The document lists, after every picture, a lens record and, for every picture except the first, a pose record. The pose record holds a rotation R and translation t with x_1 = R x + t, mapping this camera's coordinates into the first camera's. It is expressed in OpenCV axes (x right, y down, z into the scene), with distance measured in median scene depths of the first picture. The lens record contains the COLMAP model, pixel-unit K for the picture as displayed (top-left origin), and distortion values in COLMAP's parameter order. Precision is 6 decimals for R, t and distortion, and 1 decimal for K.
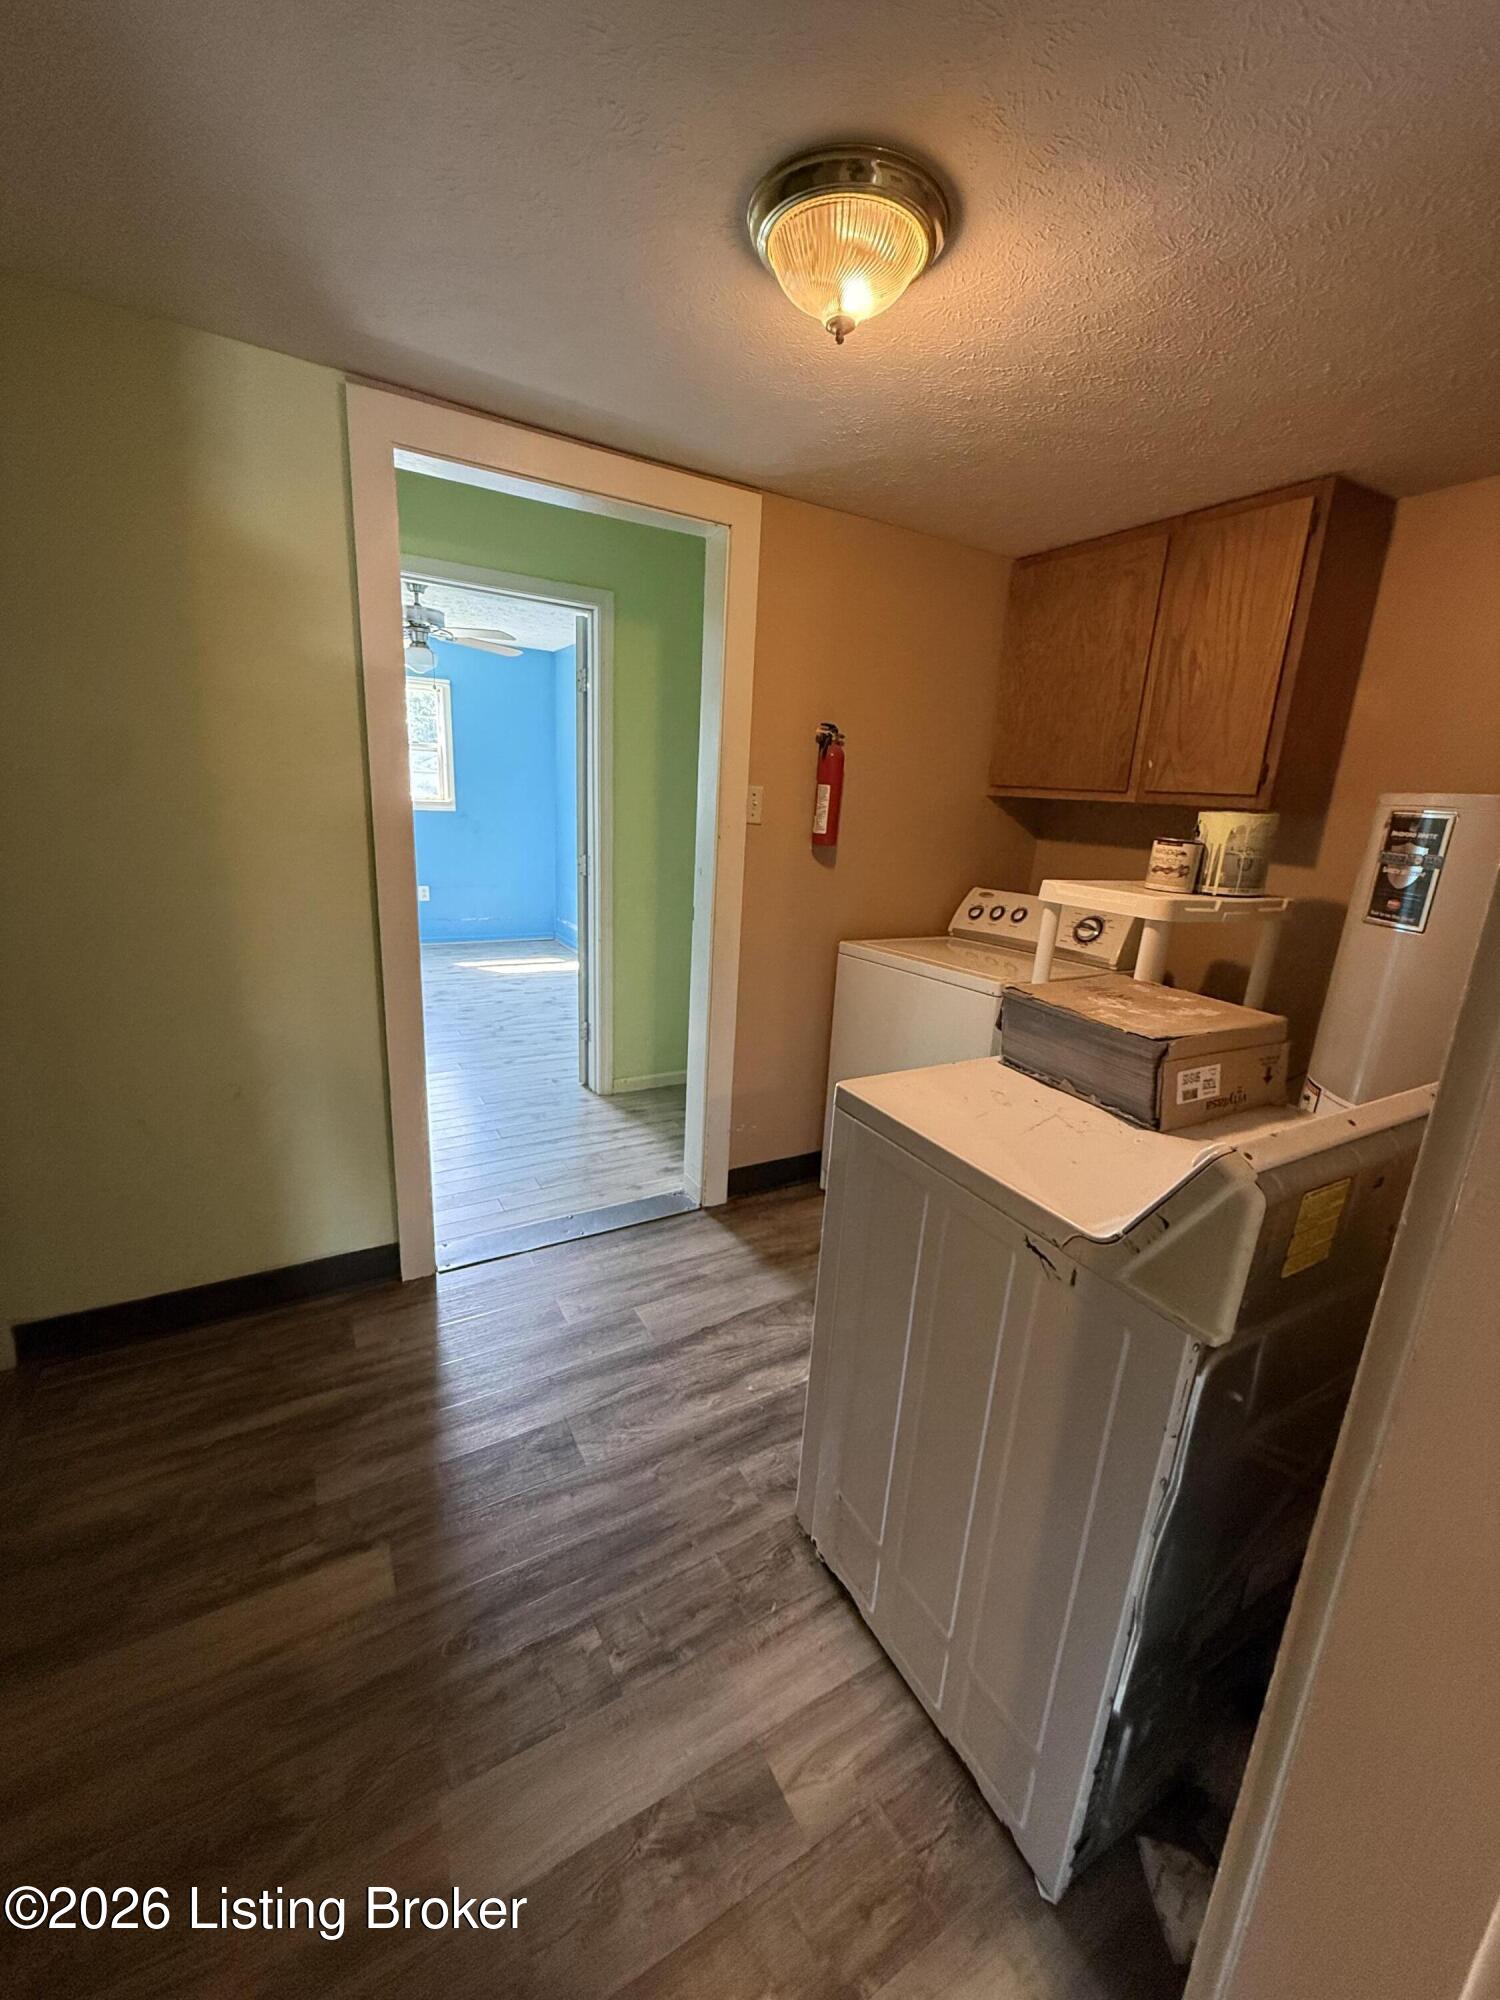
lens RADIAL K [[793.1, 0, 753.4], [0, 793.1, 993.5], [0, 0, 1]] dist [-0.000344, -0.000575]
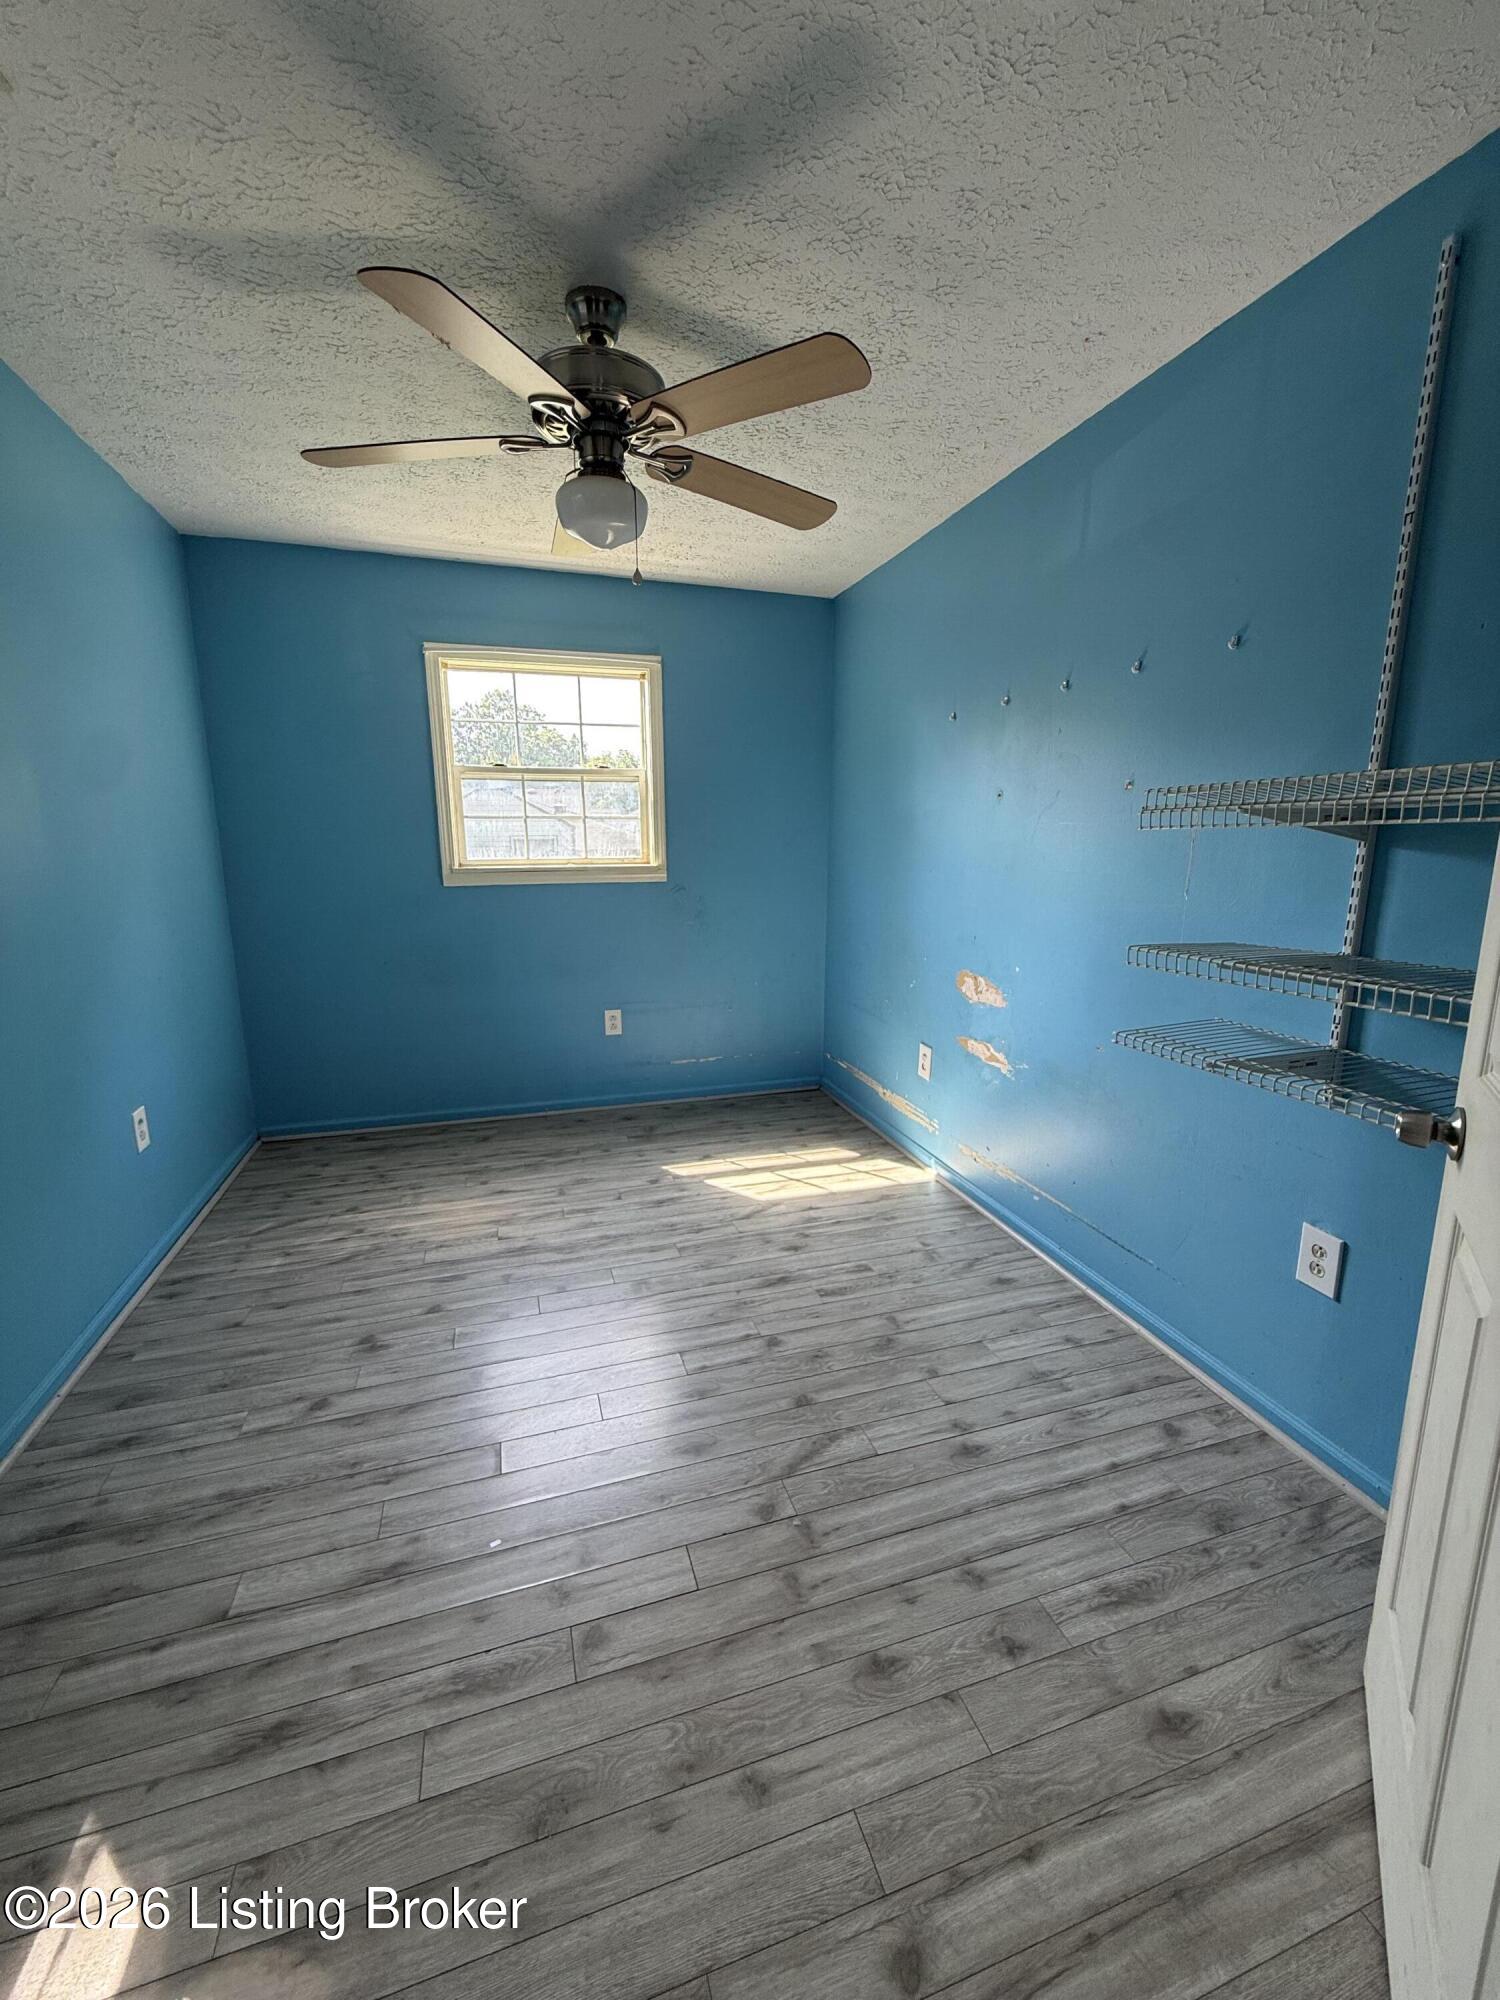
lens RADIAL K [[793.1, 0, 753.4], [0, 793.1, 993.5], [0, 0, 1]] dist [-0.000344, -0.000575]
pose [[0.972639, -0.013057, -0.231953, -0.233315], [-0.002071, 0.997892, -0.064857, -0.142925], [0.232311, 0.063563, 0.970562, 0.591043]]
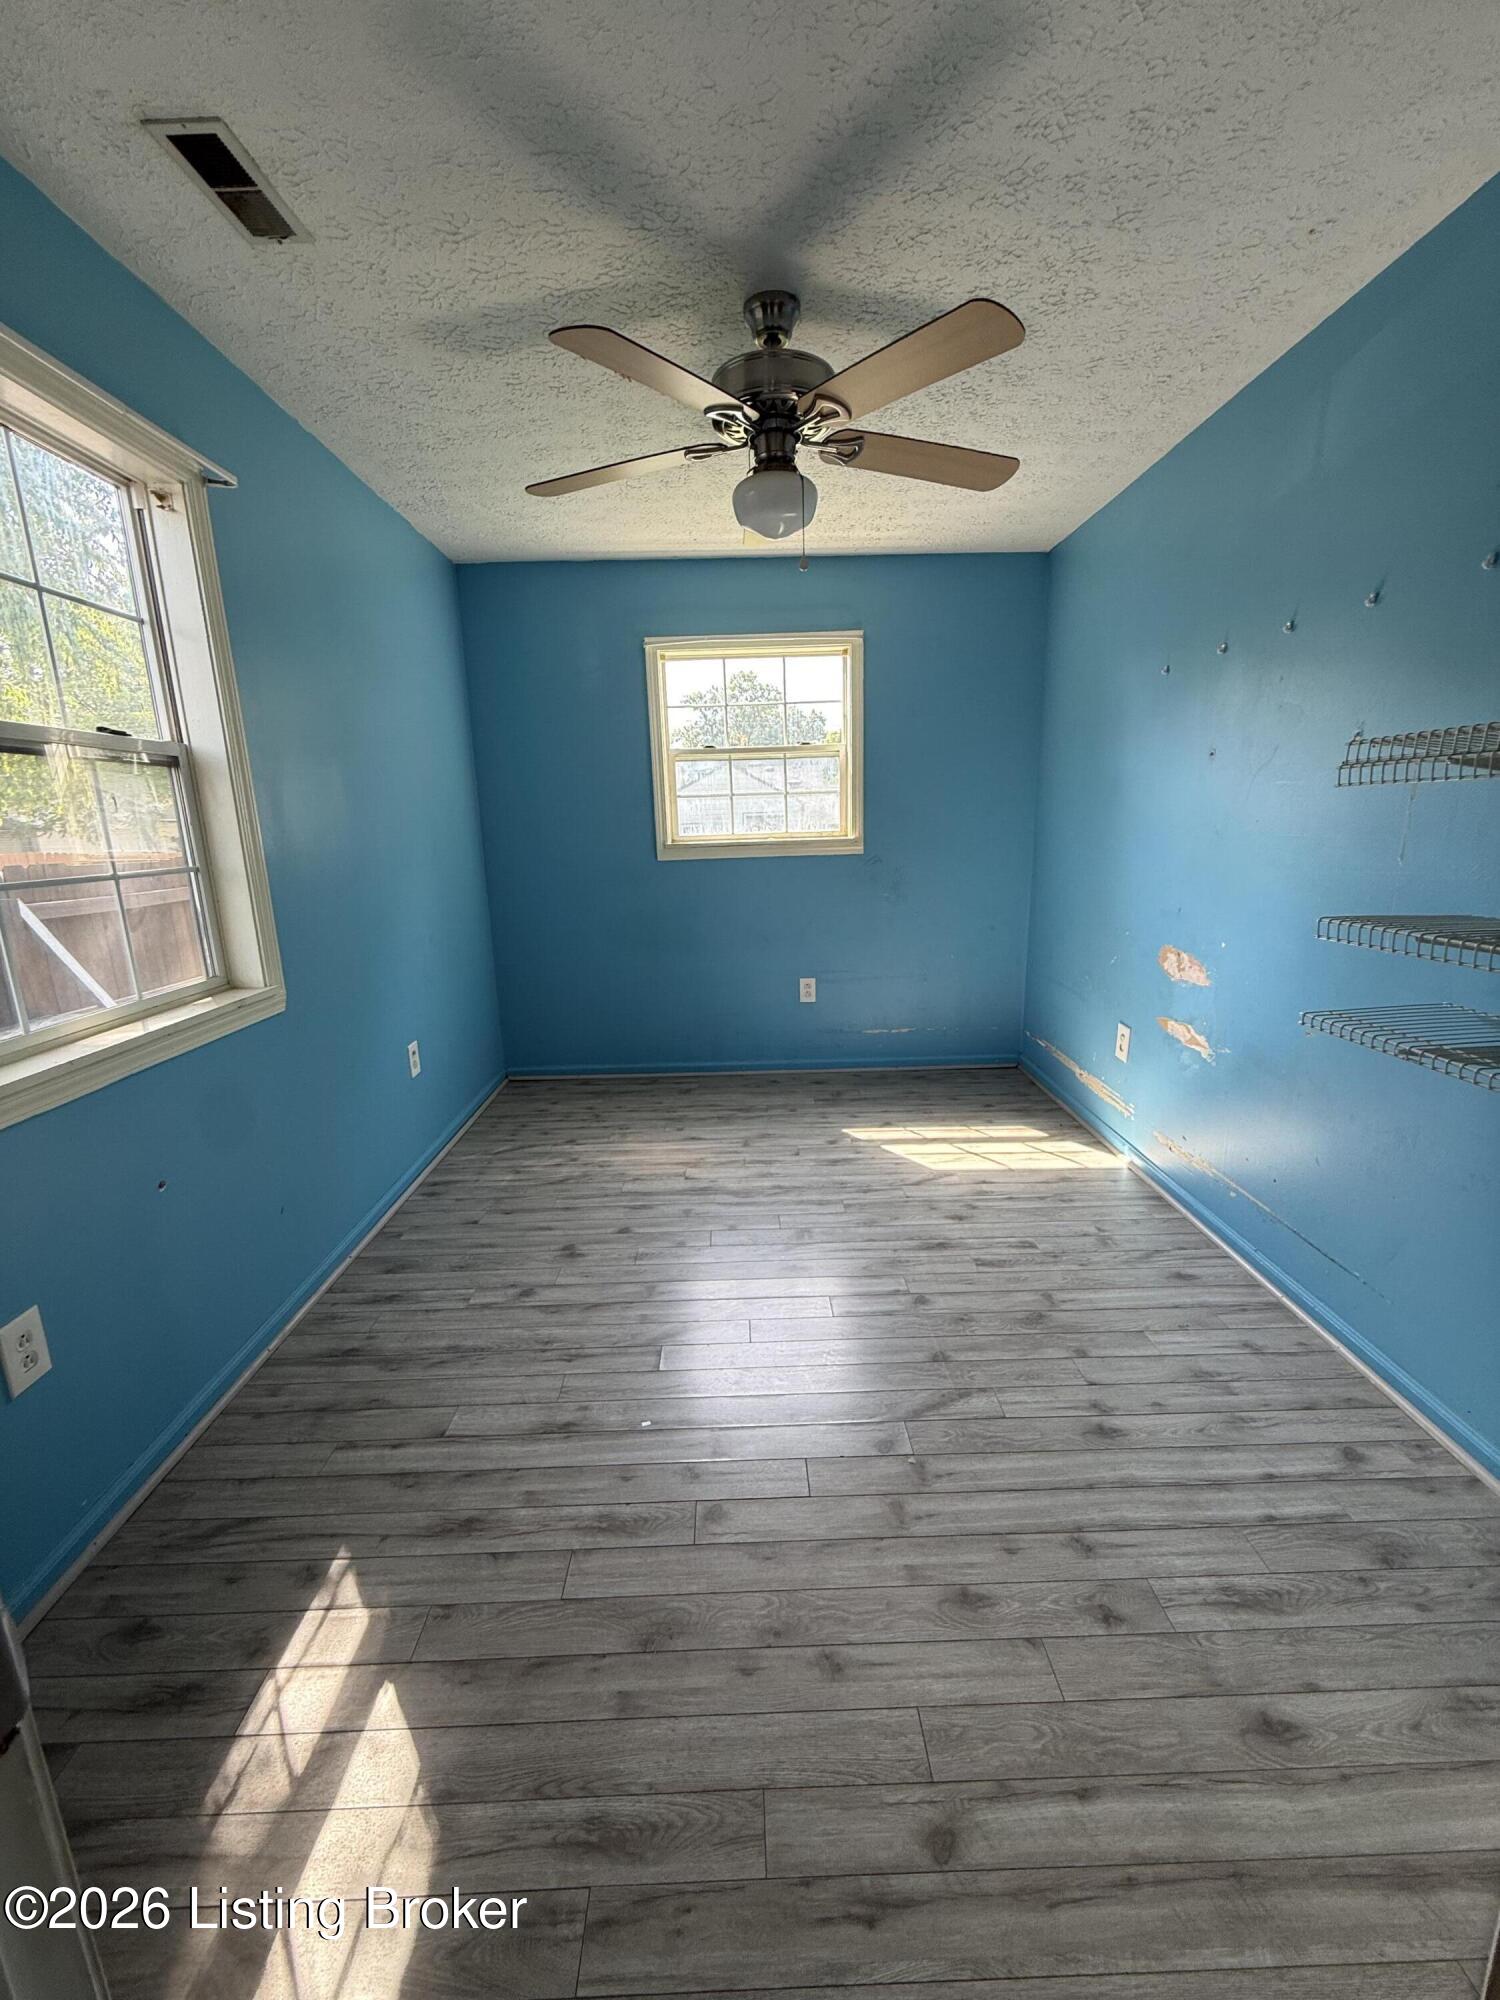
lens RADIAL K [[793.1, 0, 753.4], [0, 793.1, 993.5], [0, 0, 1]] dist [-0.000344, -0.000575]
pose [[0.867684, 0.029800, -0.496221, -0.193116], [-0.048941, 0.998473, -0.025615, -0.137902], [0.494701, 0.046511, 0.867818, 0.583692]]
